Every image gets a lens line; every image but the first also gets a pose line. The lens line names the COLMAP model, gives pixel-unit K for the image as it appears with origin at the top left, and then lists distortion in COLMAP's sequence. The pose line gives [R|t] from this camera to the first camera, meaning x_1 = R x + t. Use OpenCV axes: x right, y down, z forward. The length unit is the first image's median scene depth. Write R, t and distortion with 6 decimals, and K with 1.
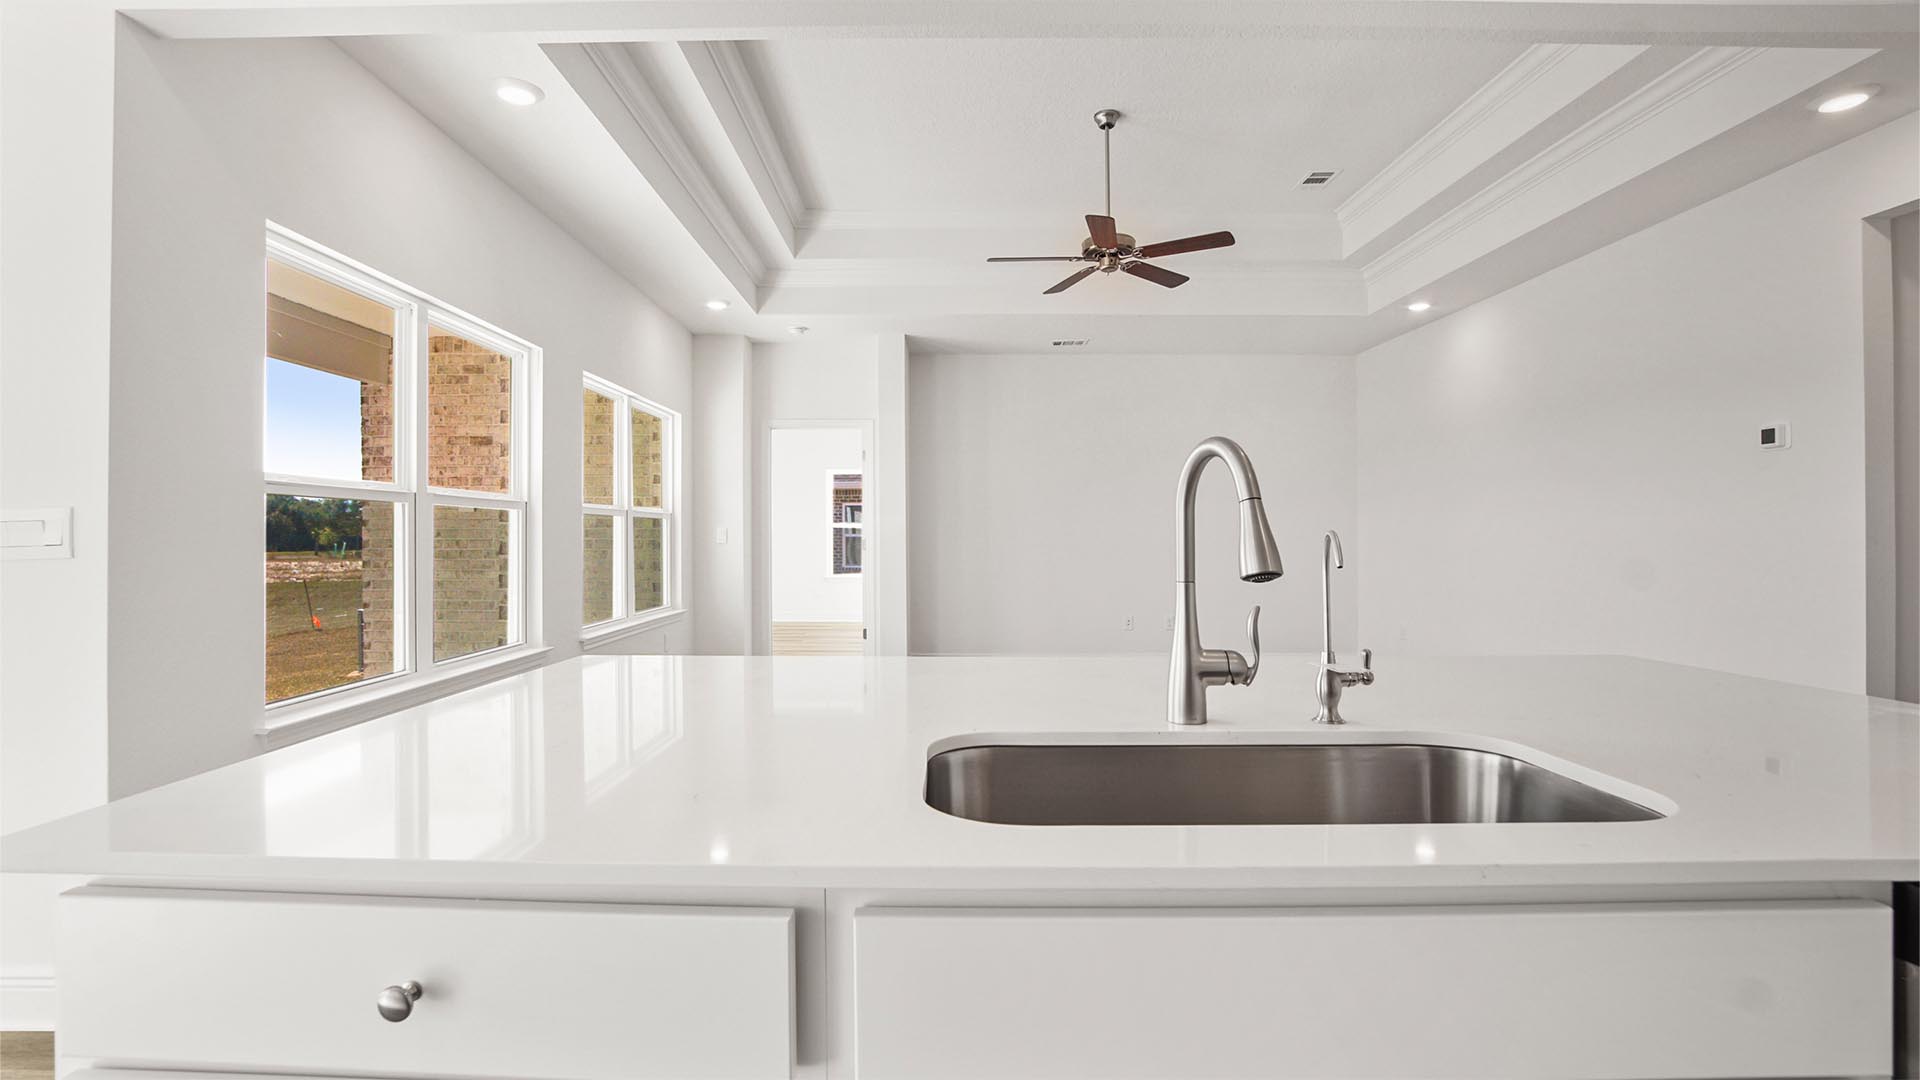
lens RADIAL K [[895.4, 0, 951.5], [0, 895.4, 538.2], [0, 0, 1]] dist [-0.029570, 0.004381]
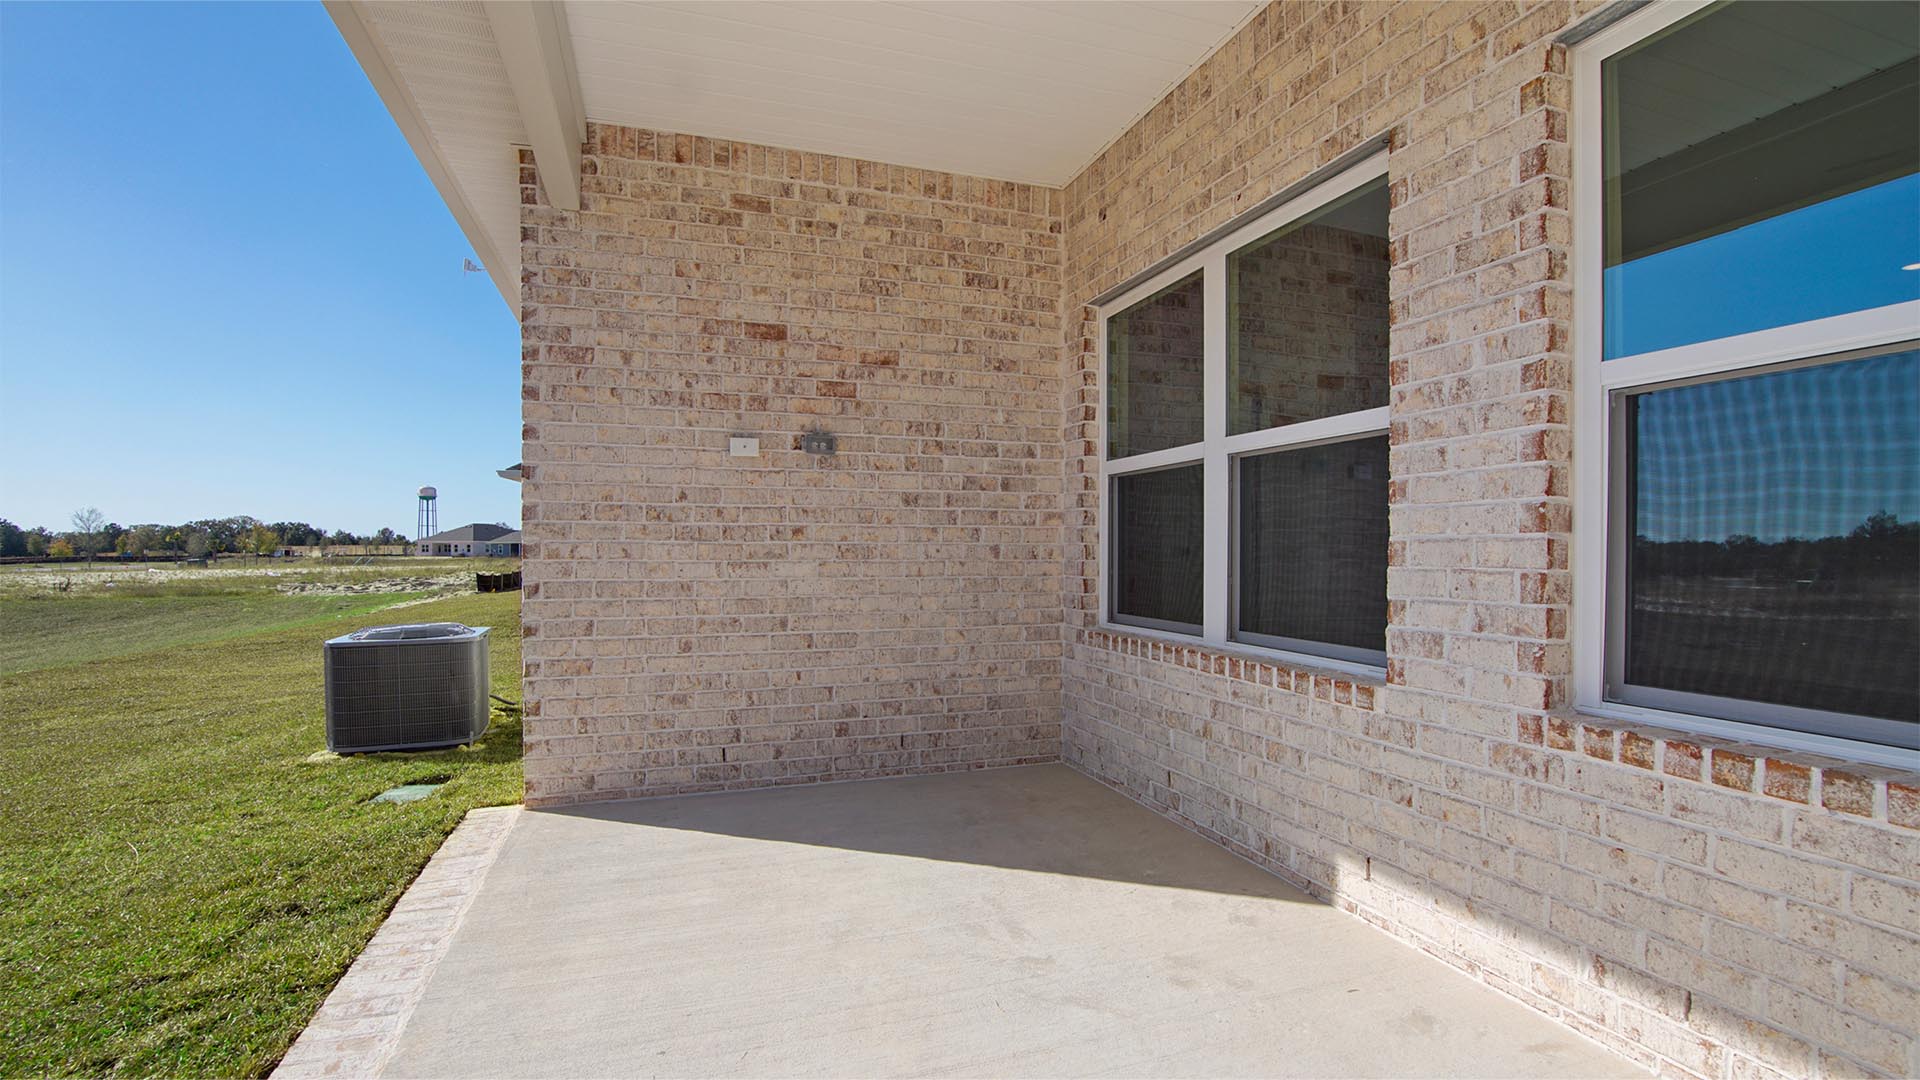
lens RADIAL K [[895.4, 0, 964.8], [0, 895.4, 548.6], [0, 0, 1]] dist [-0.029570, 0.004381]
pose [[0.932019, -0.000401, 0.362410, -0.616612], [-0.001251, 0.999990, 0.004325, 0.025147], [-0.362408, -0.004484, 0.932009, 0.425968]]
